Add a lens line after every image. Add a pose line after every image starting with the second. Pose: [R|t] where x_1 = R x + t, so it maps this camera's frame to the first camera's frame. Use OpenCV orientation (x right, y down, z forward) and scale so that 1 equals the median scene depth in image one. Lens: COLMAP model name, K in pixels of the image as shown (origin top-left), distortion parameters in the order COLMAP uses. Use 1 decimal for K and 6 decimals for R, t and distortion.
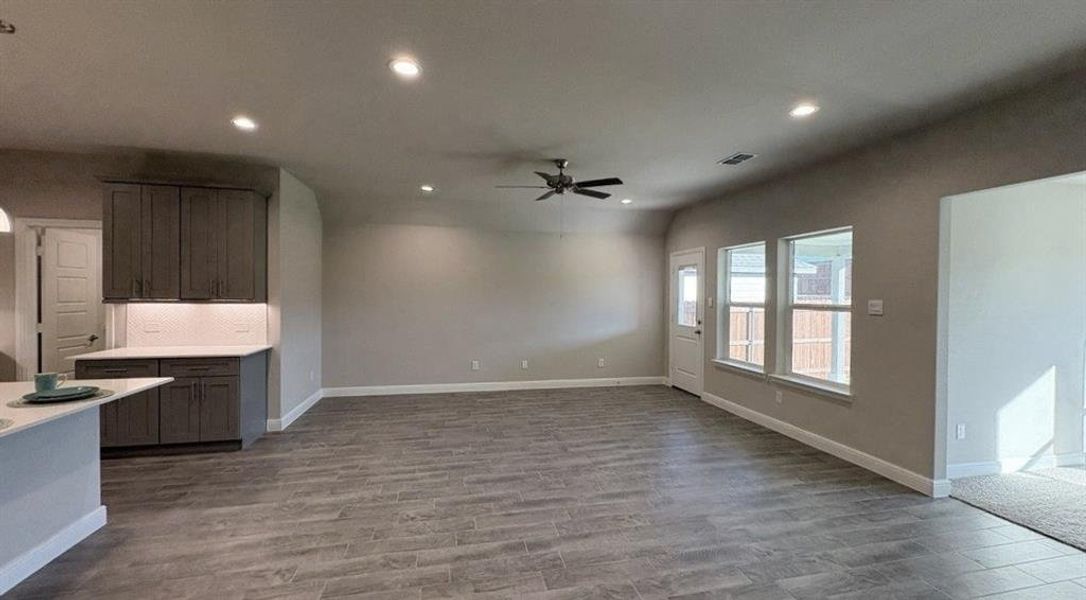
lens RADIAL K [[434.9, 0, 543.0], [0, 434.9, 300.0], [0, 0, 1]] dist [-0.000288, -0.000011]
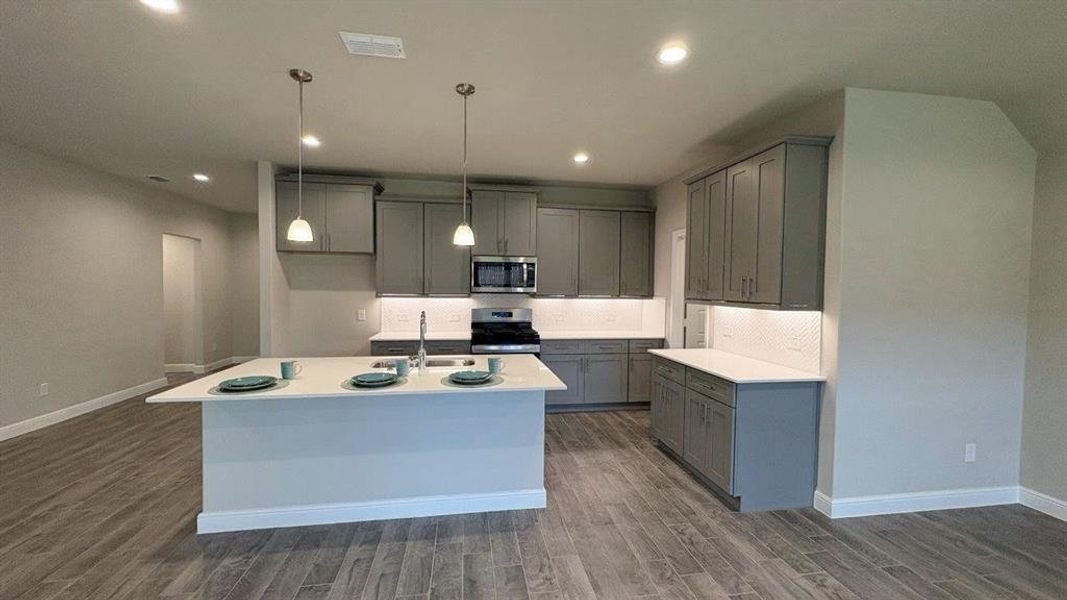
lens RADIAL K [[425.8, 0, 533.5], [0, 425.8, 300.0], [0, 0, 1]] dist [0.000688, -0.000051]
pose [[-0.061458, 0.018313, -0.997942, 0.020134], [-0.028736, 0.999385, 0.020109, -0.009360], [0.997696, 0.029912, -0.060893, 0.645367]]
